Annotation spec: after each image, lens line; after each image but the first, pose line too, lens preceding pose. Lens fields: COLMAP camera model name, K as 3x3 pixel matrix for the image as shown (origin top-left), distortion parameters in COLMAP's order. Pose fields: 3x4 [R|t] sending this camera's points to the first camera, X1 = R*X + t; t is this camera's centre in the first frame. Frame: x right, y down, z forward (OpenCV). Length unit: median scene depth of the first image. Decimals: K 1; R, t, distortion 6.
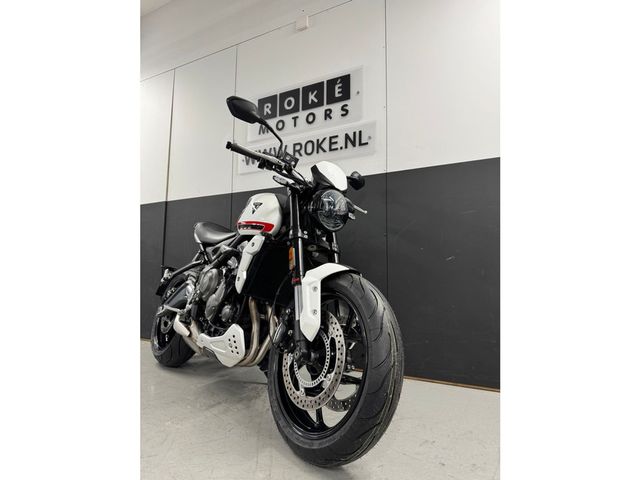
lens RADIAL K [[341.1, 0, 320.0], [0, 341.1, 240.0], [0, 0, 1]] dist [-0.000340, -0.001104]
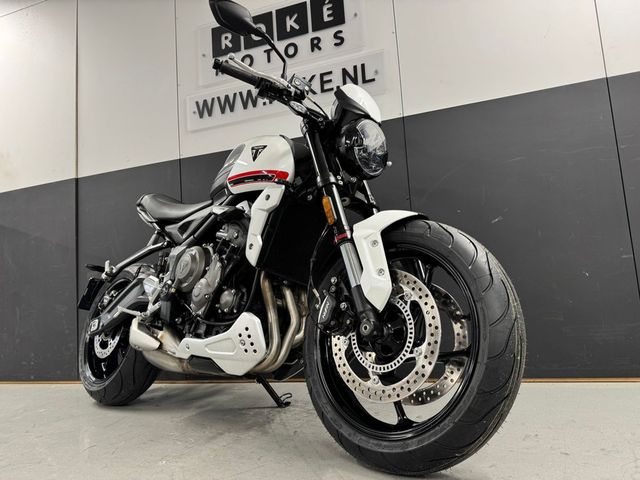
lens RADIAL K [[450.0, 0, 320.0], [0, 450.0, 240.0], [0, 0, 1]] dist [0.010173, 0.002783]
pose [[0.987001, -0.060530, 0.148879, -0.211450], [0.063036, 0.997937, -0.012167, 0.108847], [-0.147836, 0.021394, 0.988780, 0.045547]]
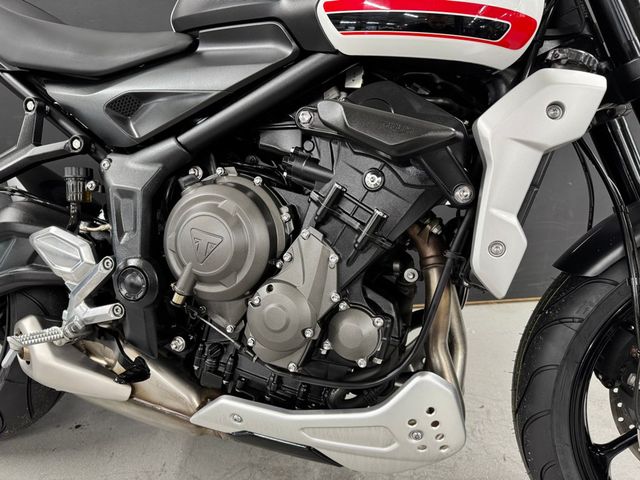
lens RADIAL K [[450.0, 0, 320.0], [0, 450.0, 240.0], [0, 0, 1]] dist [0.010173, 0.002783]
pose [[0.845747, -0.199552, 0.494865, -0.472305], [-0.021469, 0.913958, 0.405240, -0.027664], [-0.533152, -0.353355, 0.768693, 0.723148]]
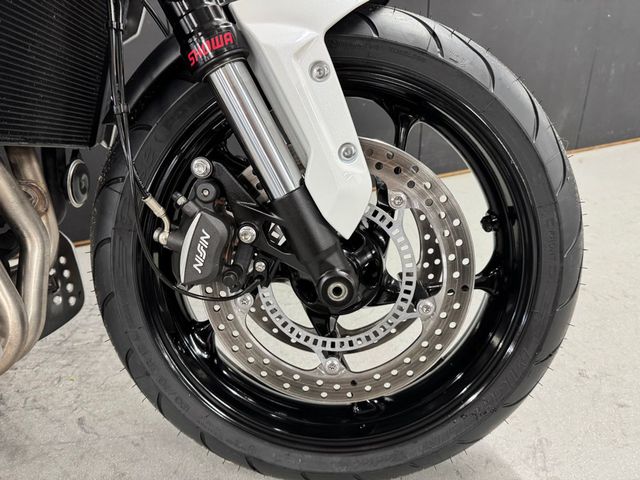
lens RADIAL K [[458.2, 0, 320.0], [0, 458.2, 240.0], [0, 0, 1]] dist [-0.008506, -0.010530]
pose [[0.625884, -0.371446, 0.685782, -0.250458], [-0.041286, 0.862290, 0.504729, 0.057191], [-0.778822, -0.344215, 0.524359, 0.577299]]
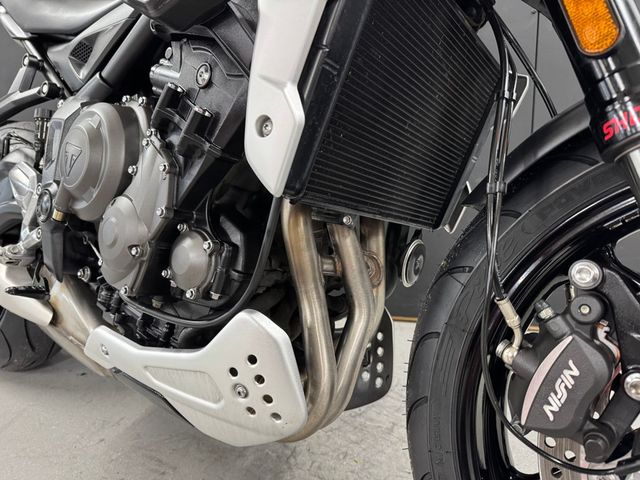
lens RADIAL K [[458.2, 0, 320.0], [0, 458.2, 240.0], [0, 0, 1]] dist [-0.008506, -0.010530]
pose [[0.977233, -0.097579, 0.188400, -0.237116], [0.031233, 0.944452, 0.327161, 0.081019], [-0.209859, -0.313829, 0.925997, 0.643894]]
